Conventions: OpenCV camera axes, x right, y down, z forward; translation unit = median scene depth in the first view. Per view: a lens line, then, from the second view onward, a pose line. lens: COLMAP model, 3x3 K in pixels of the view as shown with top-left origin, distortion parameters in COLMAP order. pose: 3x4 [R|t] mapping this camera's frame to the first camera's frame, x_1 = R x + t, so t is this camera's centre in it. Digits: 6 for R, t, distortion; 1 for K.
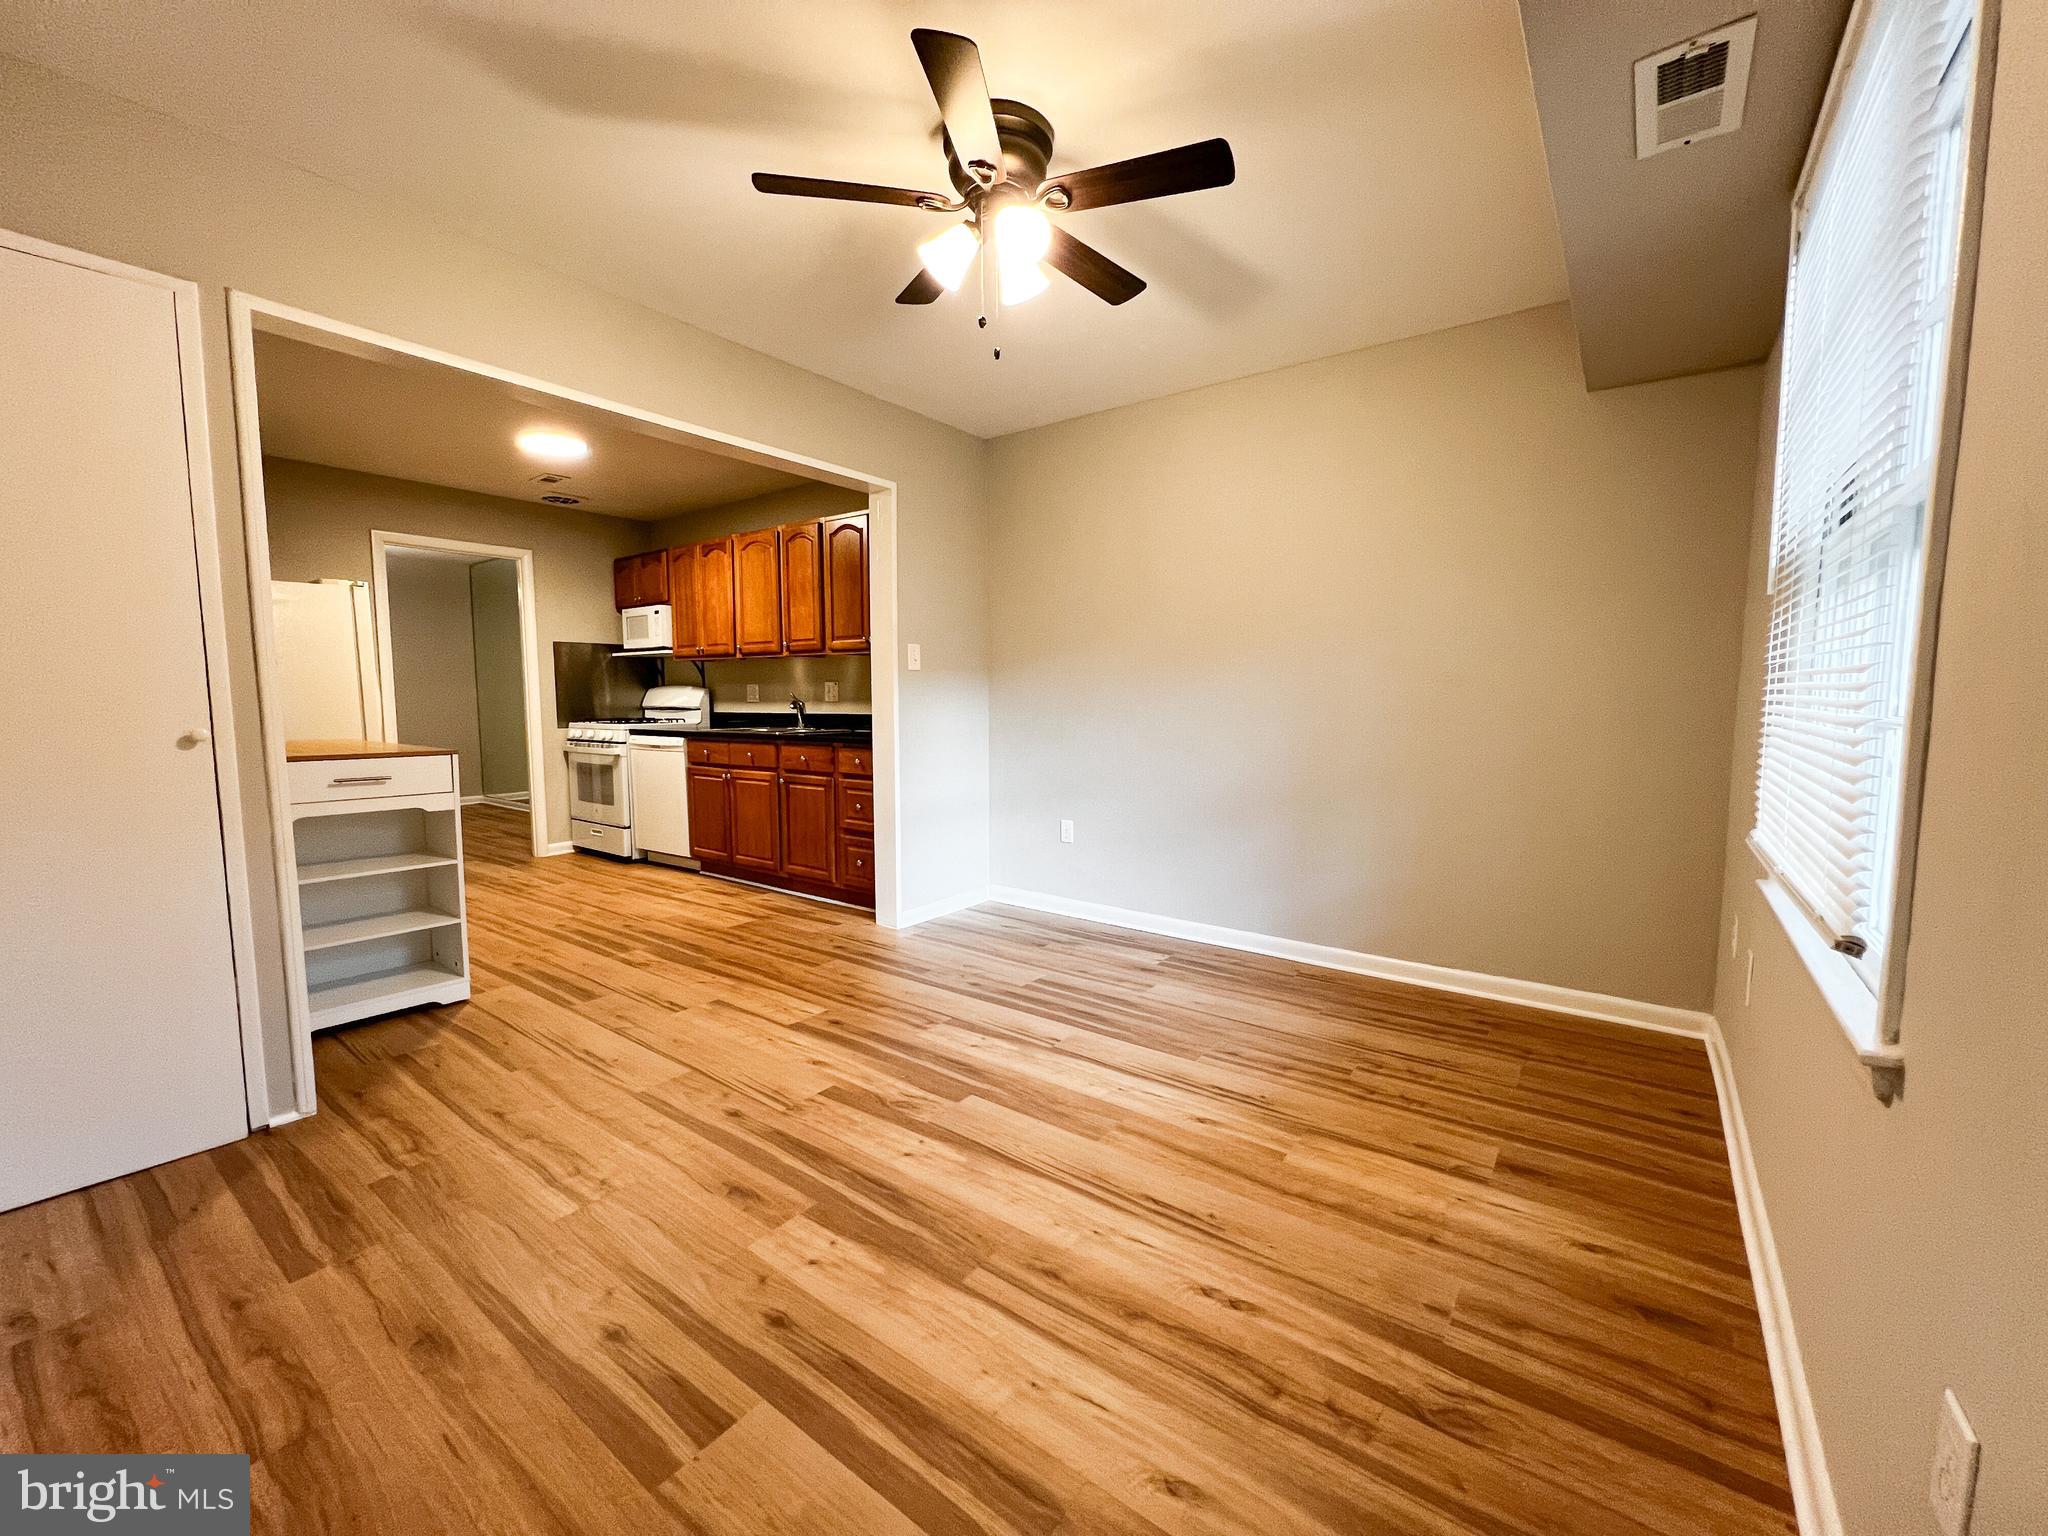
lens RADIAL K [[818.5, 0, 1025.5], [0, 818.5, 765.7], [0, 0, 1]] dist [-0.005309, -0.000058]
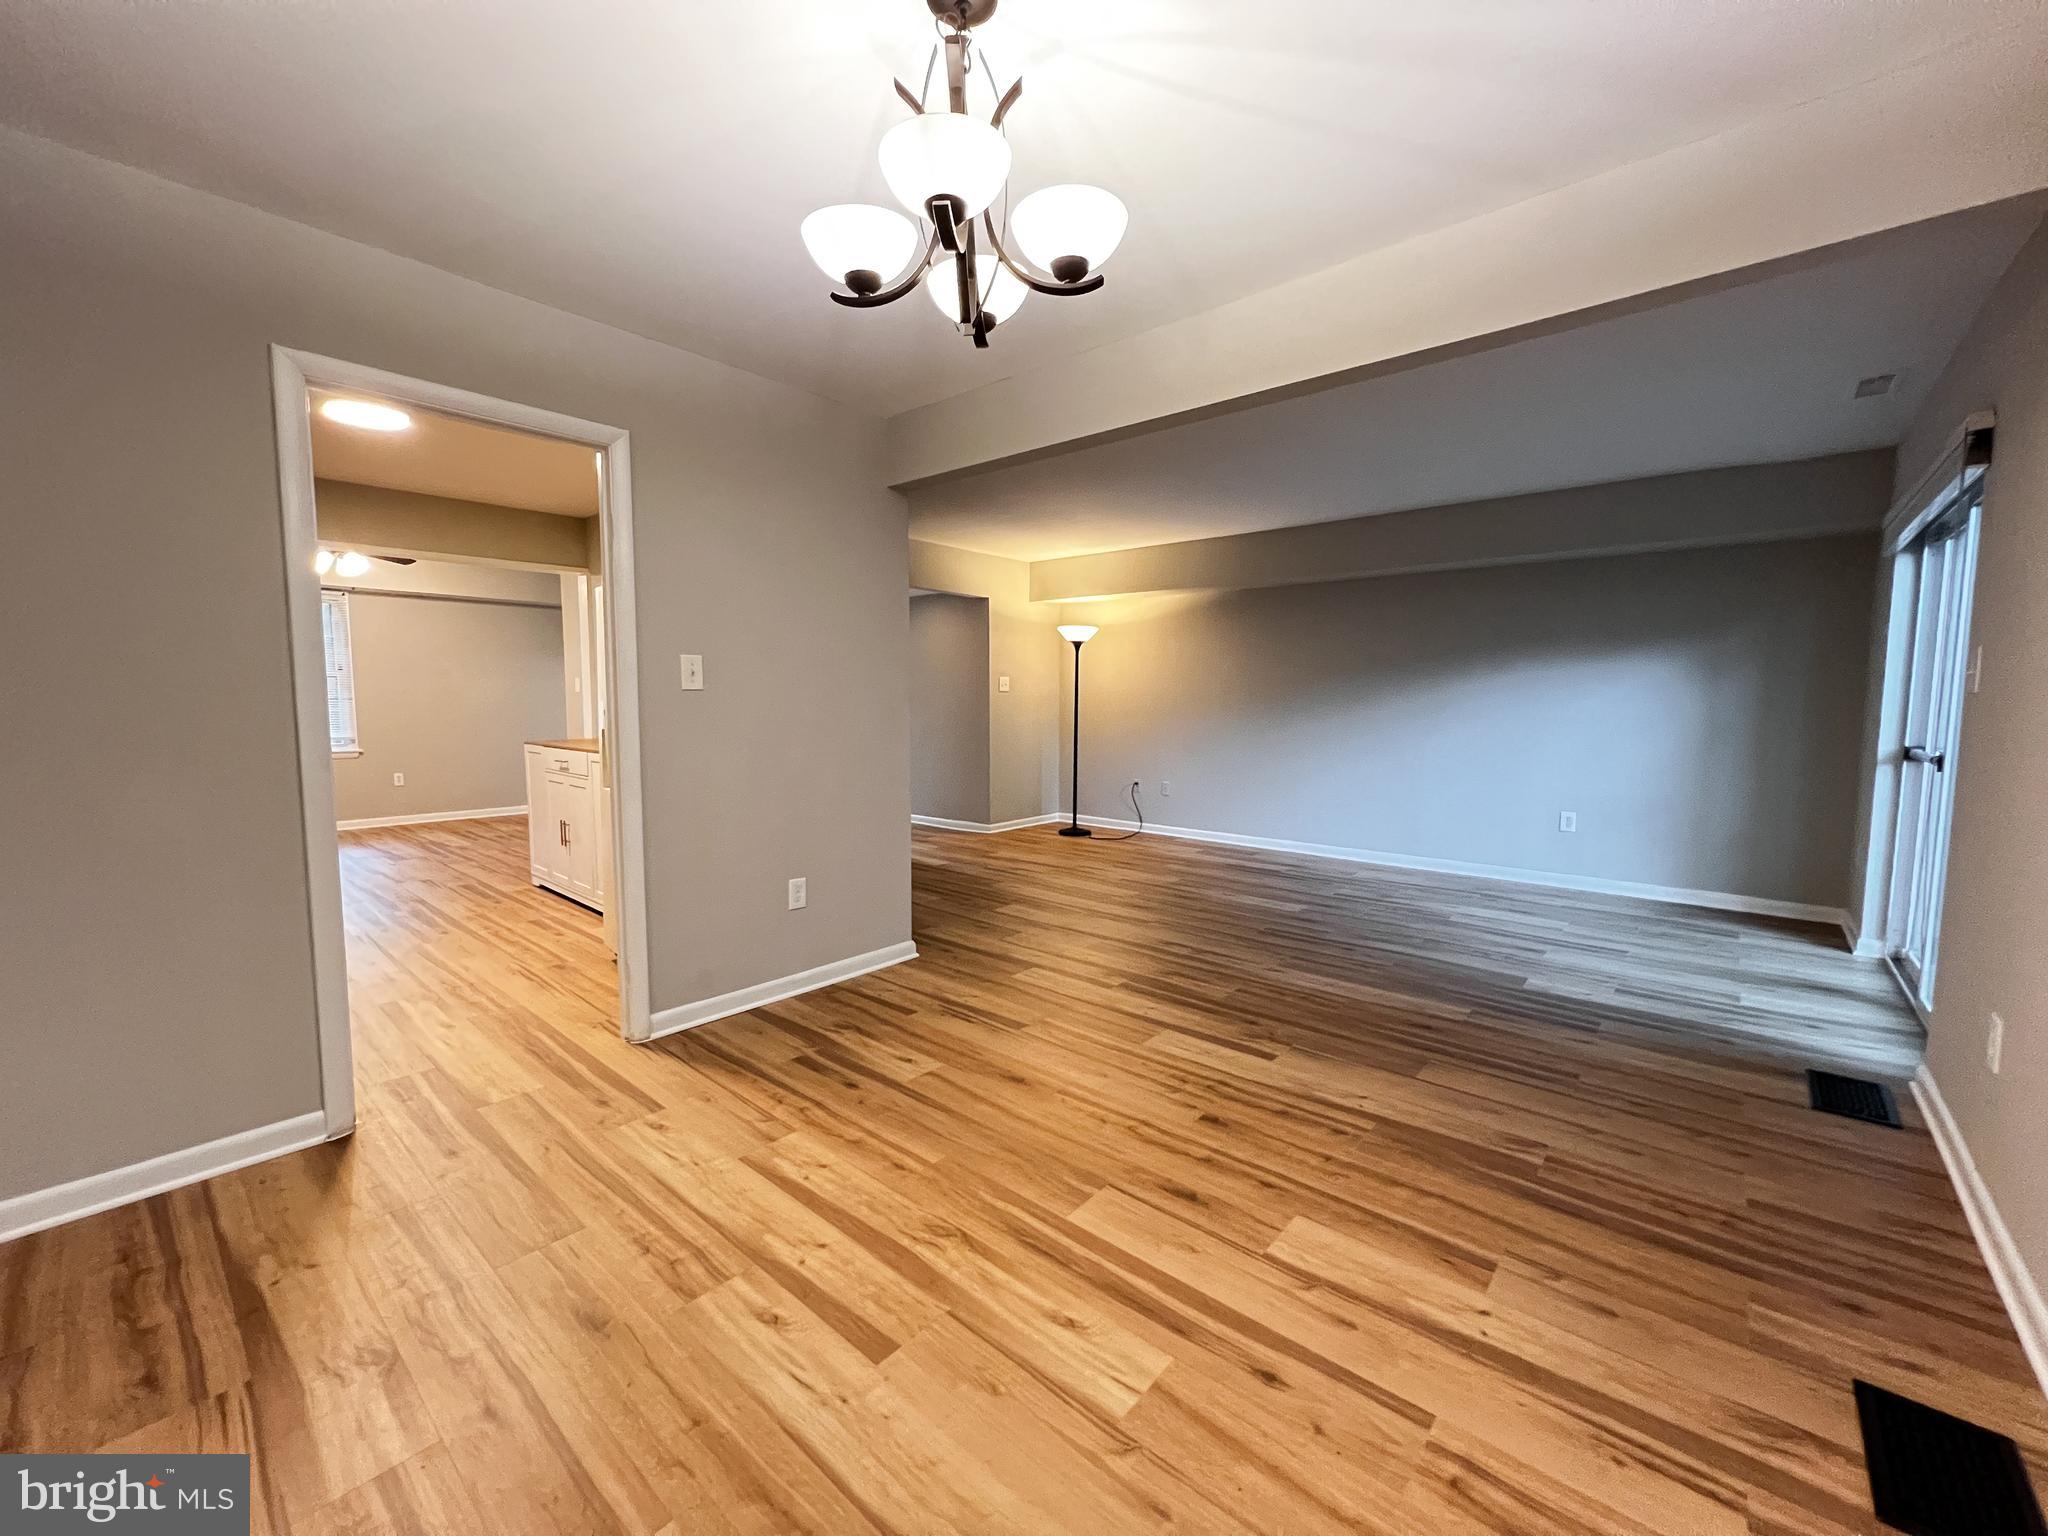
lens RADIAL K [[818.5, 0, 1027.8], [0, 818.5, 771.2], [0, 0, 1]] dist [-0.005309, -0.000058]
pose [[-0.997320, -0.010356, 0.072425, -1.410474], [0.002448, 0.984653, 0.174504, -0.193429], [-0.073121, 0.174214, -0.981989, 1.965900]]
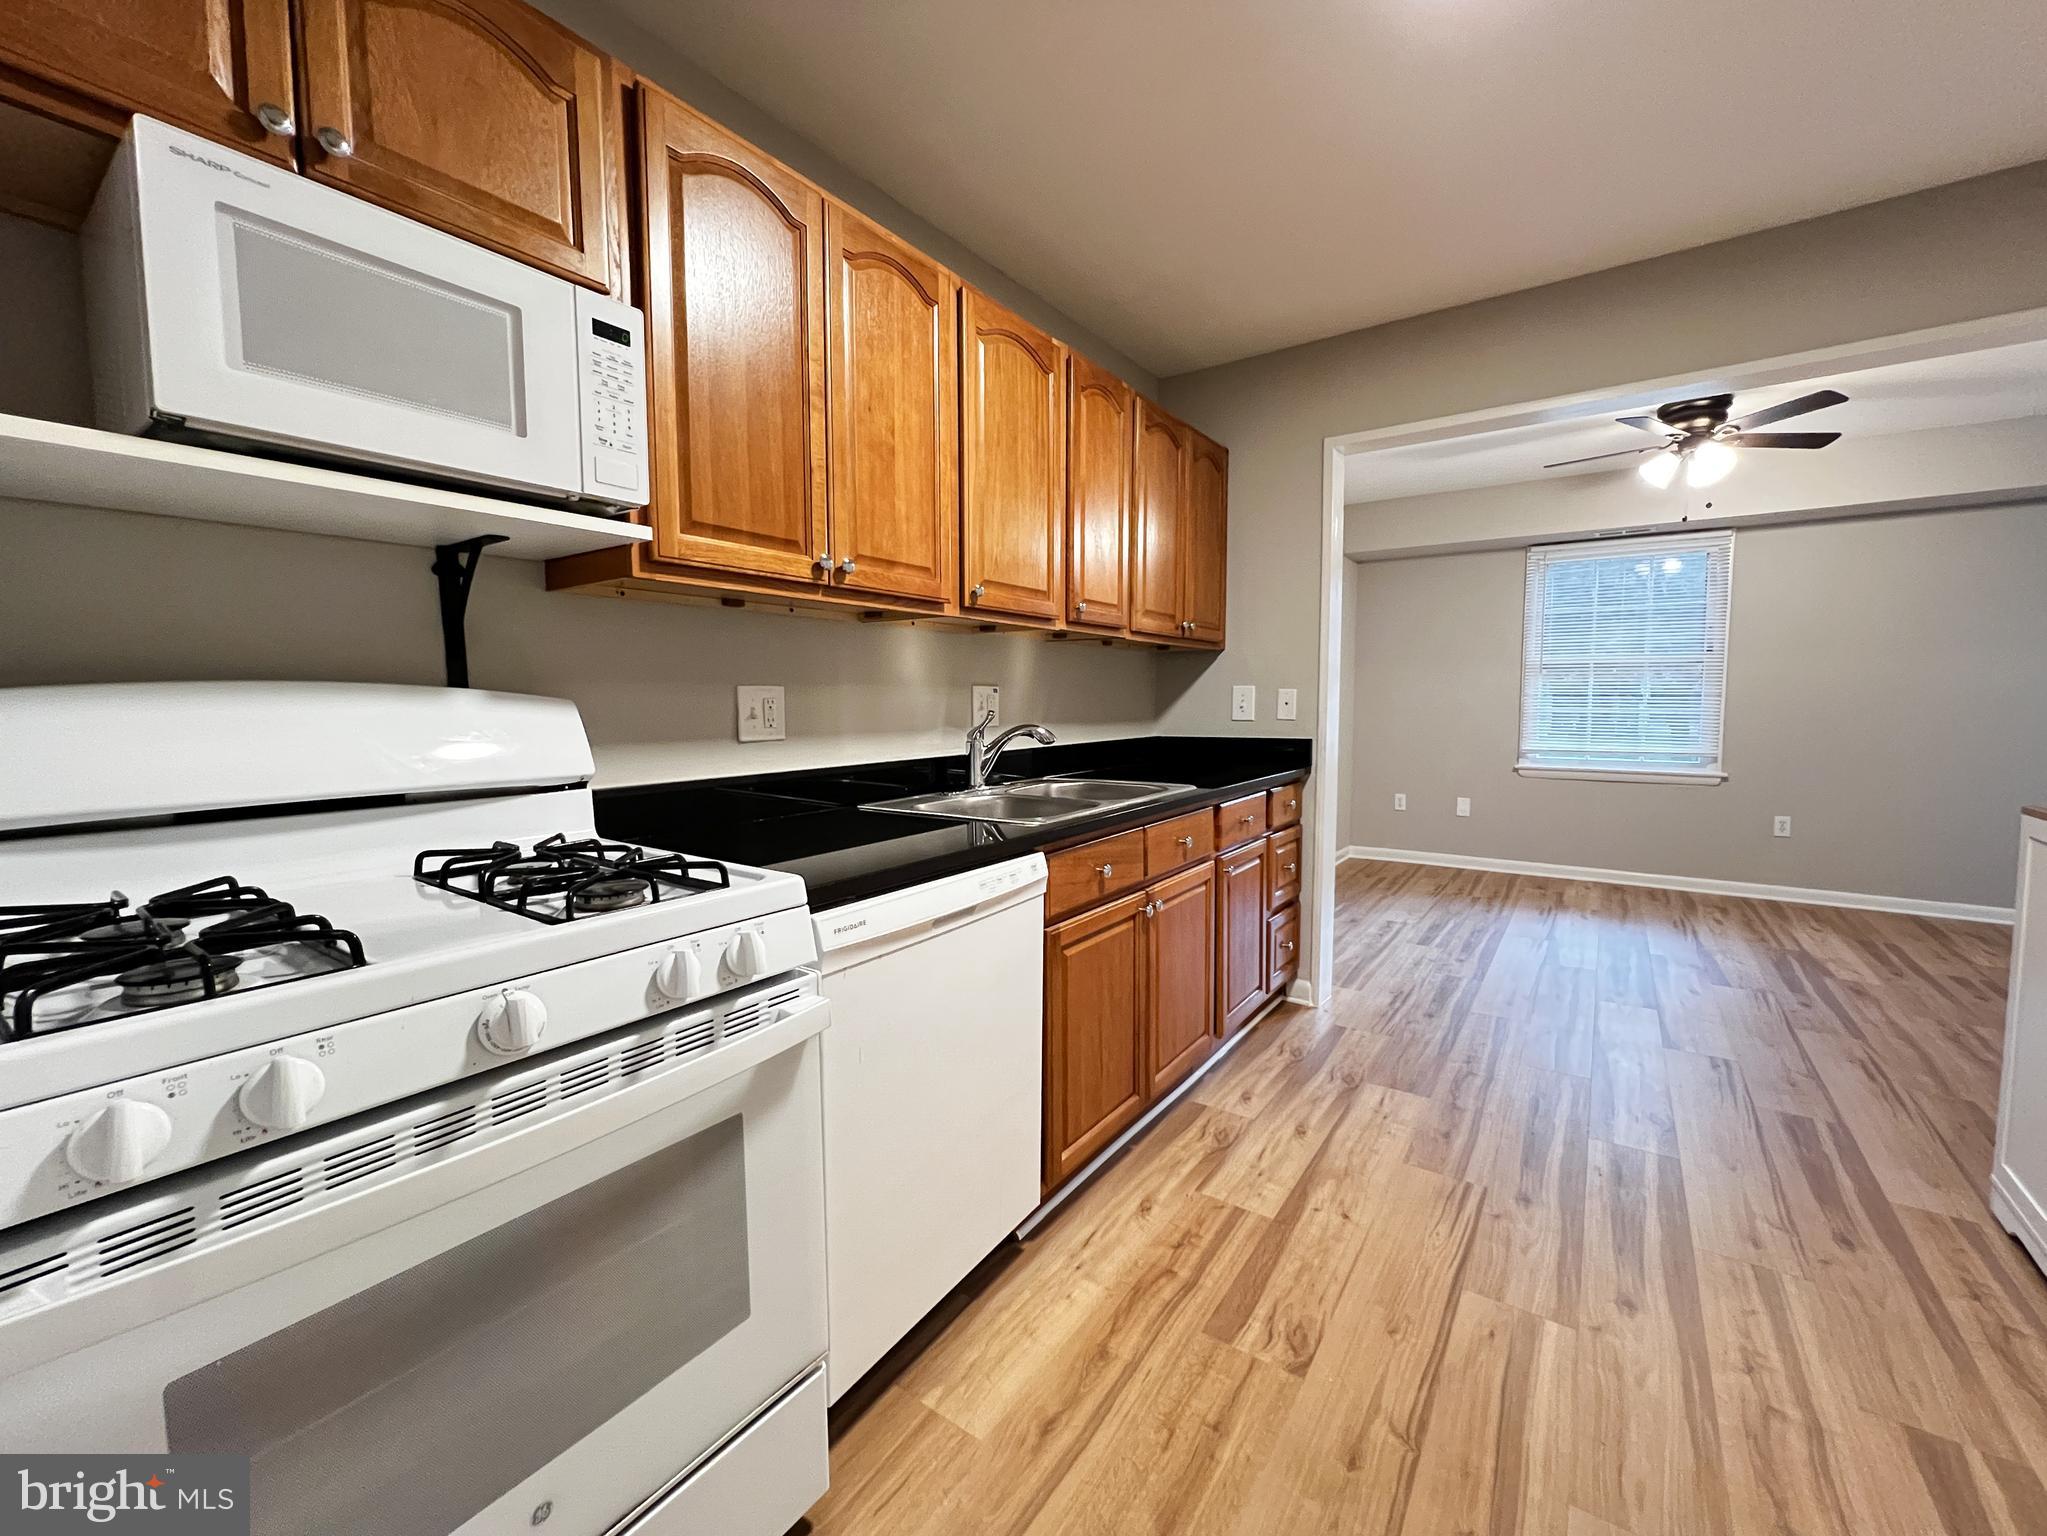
lens RADIAL K [[826.3, 0, 1017.4], [0, 826.3, 775.5], [0, 0, 1]] dist [-0.003168, 0.000948]
pose [[-0.017512, -0.090203, 0.995769, -0.951178], [0.088557, 0.991868, 0.091407, -0.122632], [-0.995917, 0.089783, -0.009382, 1.292526]]
